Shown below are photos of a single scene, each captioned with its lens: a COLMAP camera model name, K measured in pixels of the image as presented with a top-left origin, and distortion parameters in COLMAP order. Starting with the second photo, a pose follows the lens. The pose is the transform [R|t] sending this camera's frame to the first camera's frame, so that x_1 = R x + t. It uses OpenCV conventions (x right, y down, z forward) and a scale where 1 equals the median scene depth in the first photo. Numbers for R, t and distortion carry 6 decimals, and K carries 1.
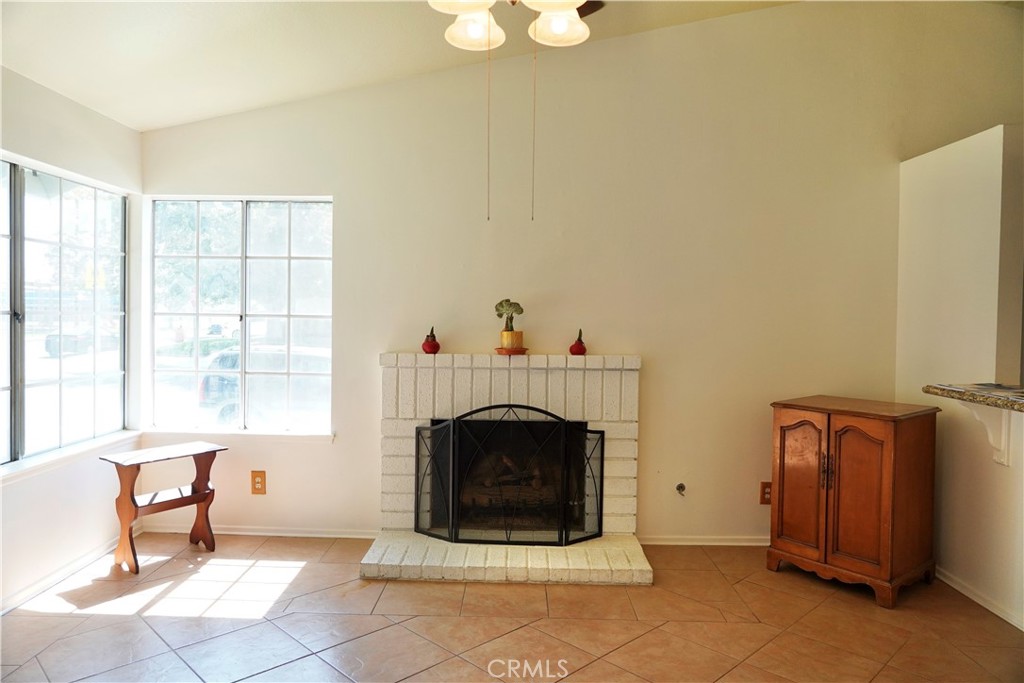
lens RADIAL K [[674.5, 0, 506.5], [0, 674.5, 332.9], [0, 0, 1]] dist [-0.059151, 0.054644]
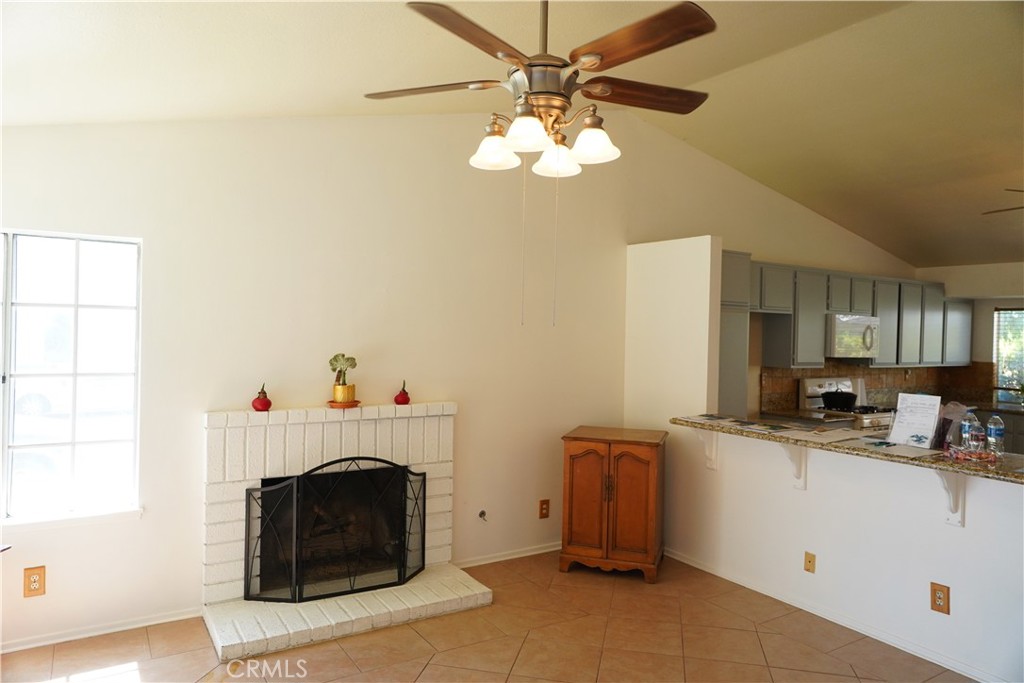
lens RADIAL K [[674.5, 0, 506.5], [0, 674.5, 332.9], [0, 0, 1]] dist [-0.059151, 0.054644]
pose [[0.839840, 0.001940, 0.542830, -0.342659], [0.005699, 0.999907, -0.012392, -0.067928], [-0.542804, 0.013501, 0.839751, 0.005094]]
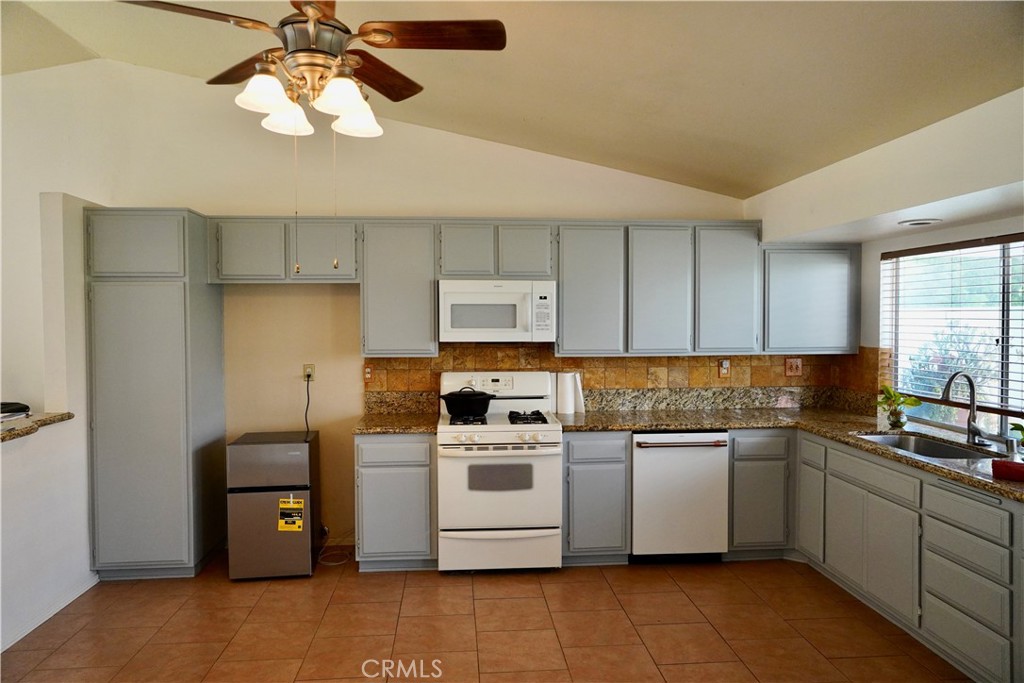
lens RADIAL K [[674.5, 0, 506.5], [0, 674.5, 332.9], [0, 0, 1]] dist [-0.059151, 0.054644]
pose [[0.995340, -0.021753, 0.093940, 1.192860], [0.021905, 0.999760, -0.000586, -0.037008], [-0.093905, 0.002641, 0.995578, -0.212380]]
